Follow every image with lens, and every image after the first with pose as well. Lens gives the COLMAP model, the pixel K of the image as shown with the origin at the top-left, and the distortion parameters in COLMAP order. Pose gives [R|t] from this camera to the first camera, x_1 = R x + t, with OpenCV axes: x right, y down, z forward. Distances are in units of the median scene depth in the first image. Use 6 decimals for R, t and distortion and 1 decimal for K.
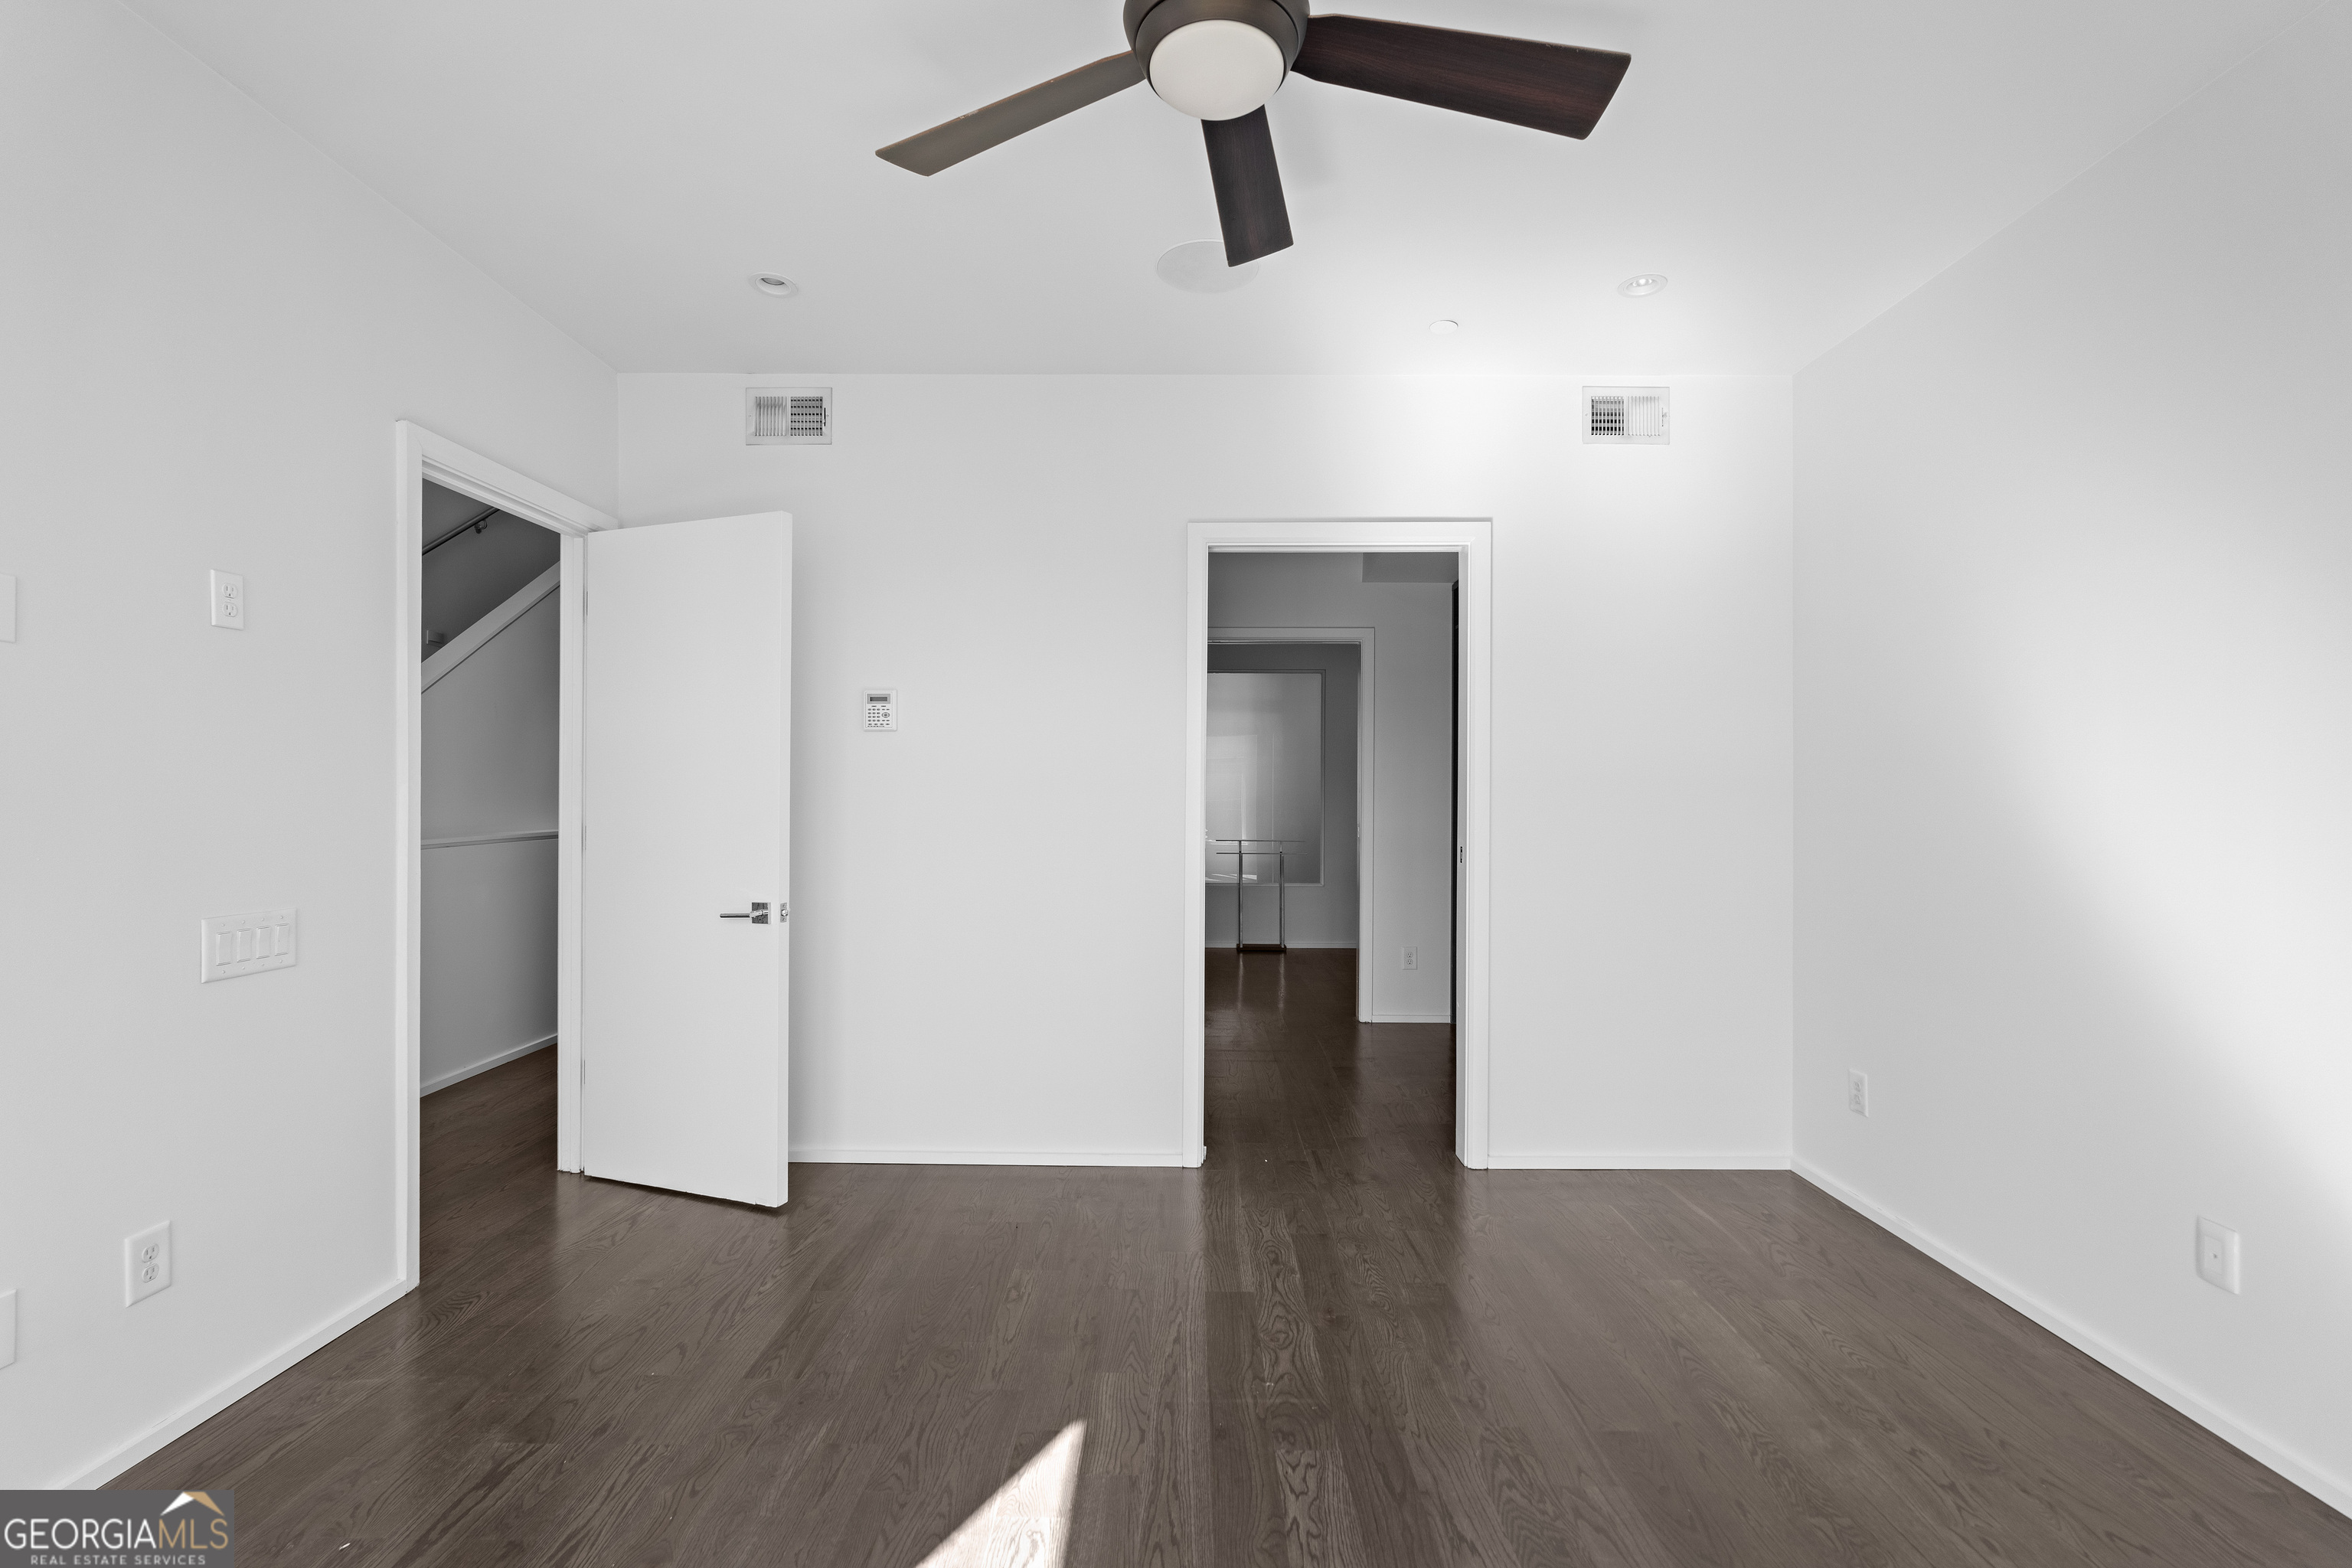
lens RADIAL K [[1026.2, 0, 1169.3], [0, 1026.2, 798.0], [0, 0, 1]] dist [-0.005867, 0.000426]
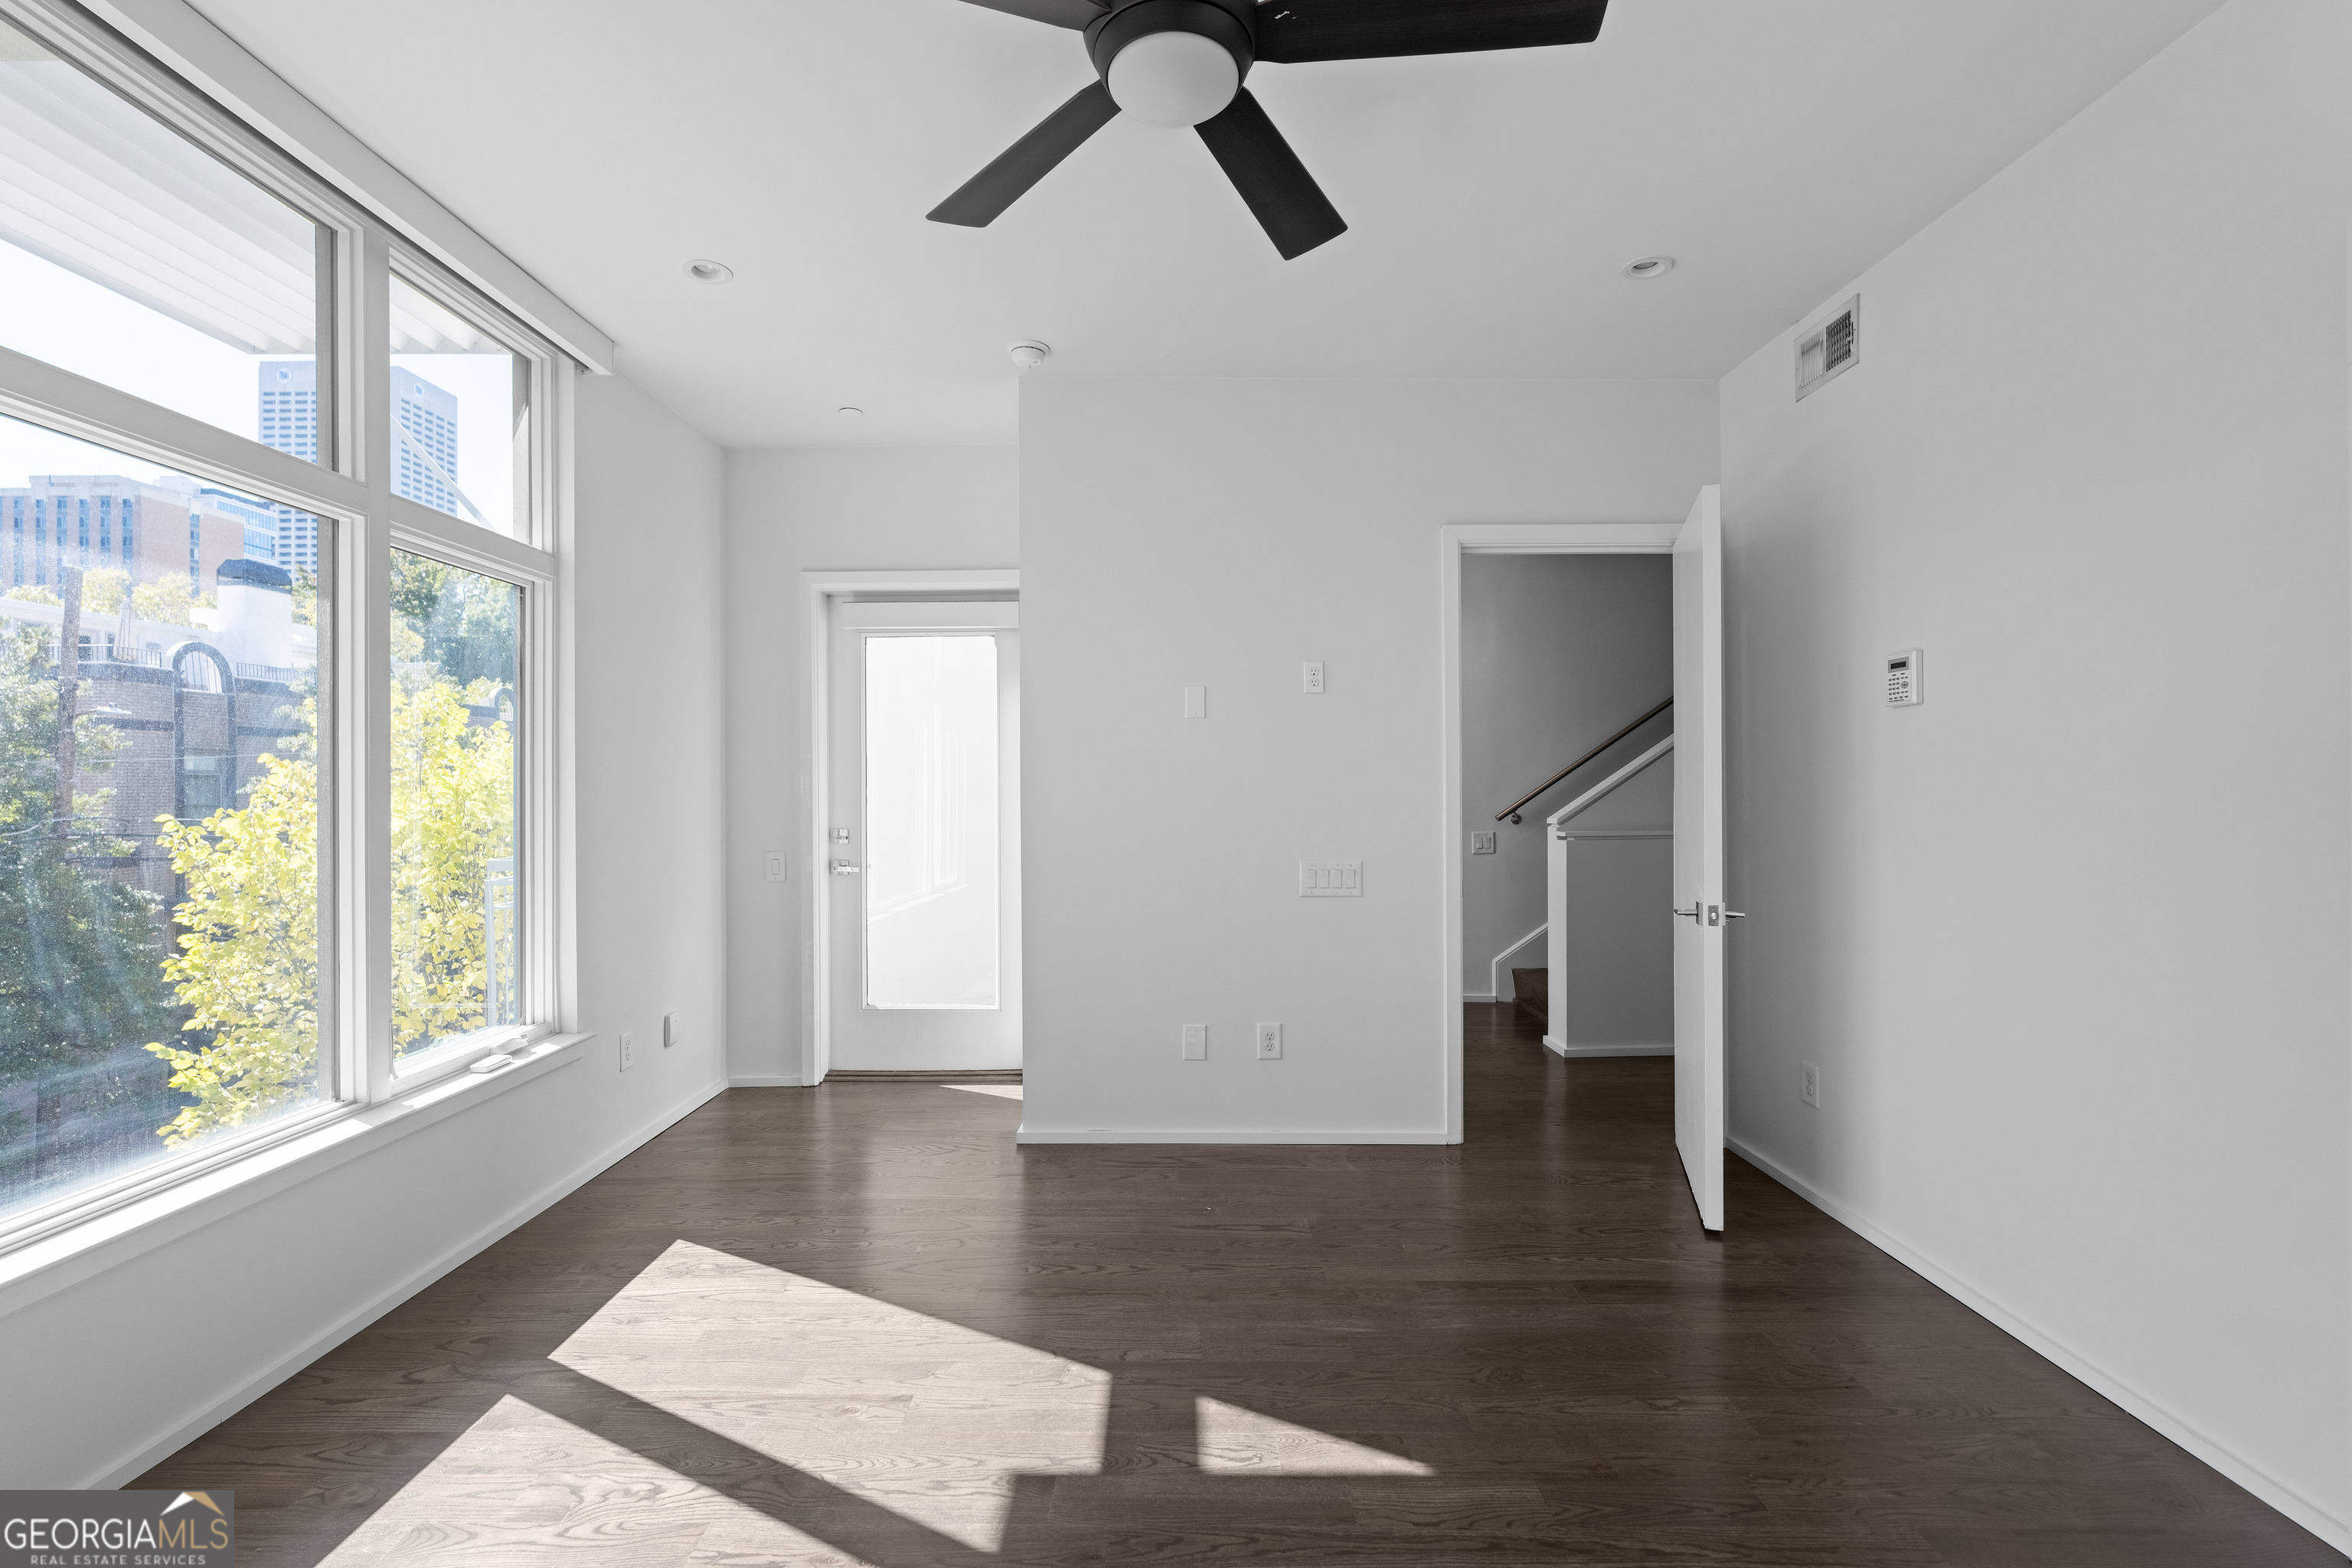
lens RADIAL K [[1026.2, 0, 1186.2], [0, 1026.2, 793.1], [0, 0, 1]] dist [-0.005867, 0.000426]
pose [[0.021881, 0.001505, -0.999759, 0.760037], [-0.000948, 0.999998, 0.001484, -0.000472], [0.999760, 0.000915, 0.021882, 0.702968]]
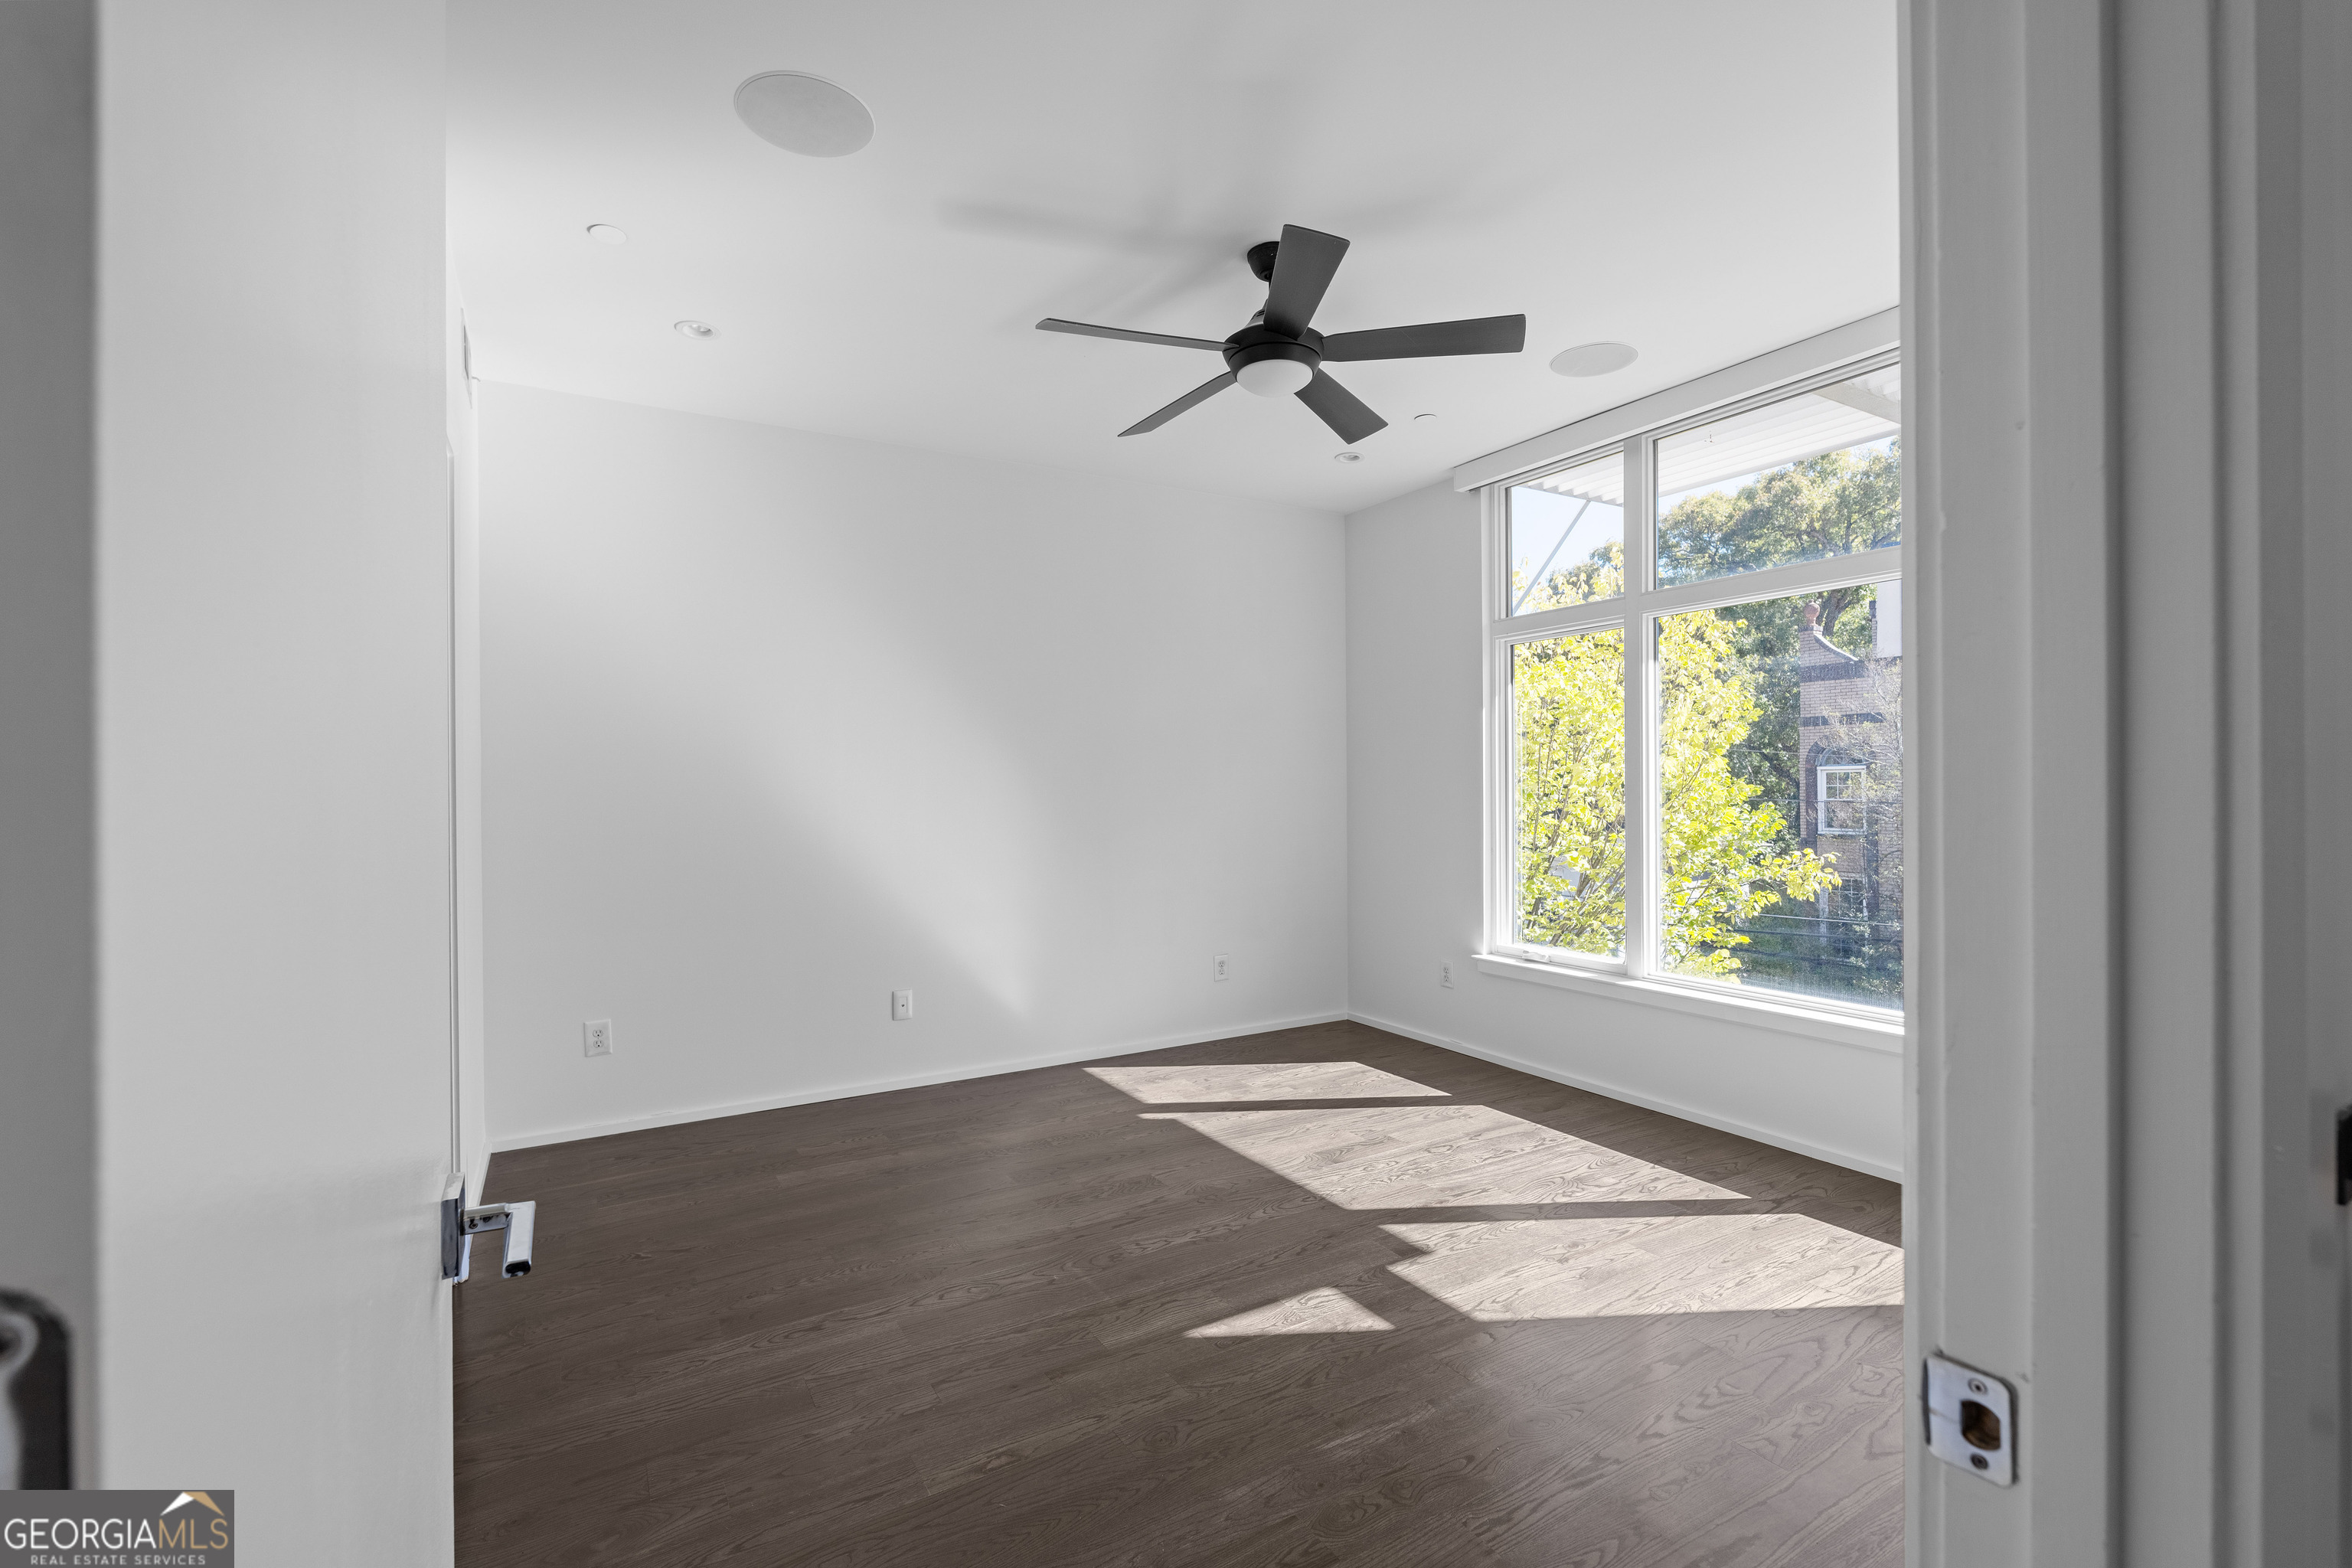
lens RADIAL K [[1026.2, 0, 1169.7], [0, 1026.2, 788.4], [0, 0, 1]] dist [-0.005867, 0.000426]
pose [[-0.516397, -0.000729, 0.856349, -0.993475], [0.006244, 0.999970, 0.004616, -0.008384], [-0.856327, 0.007731, -0.516377, 1.486258]]
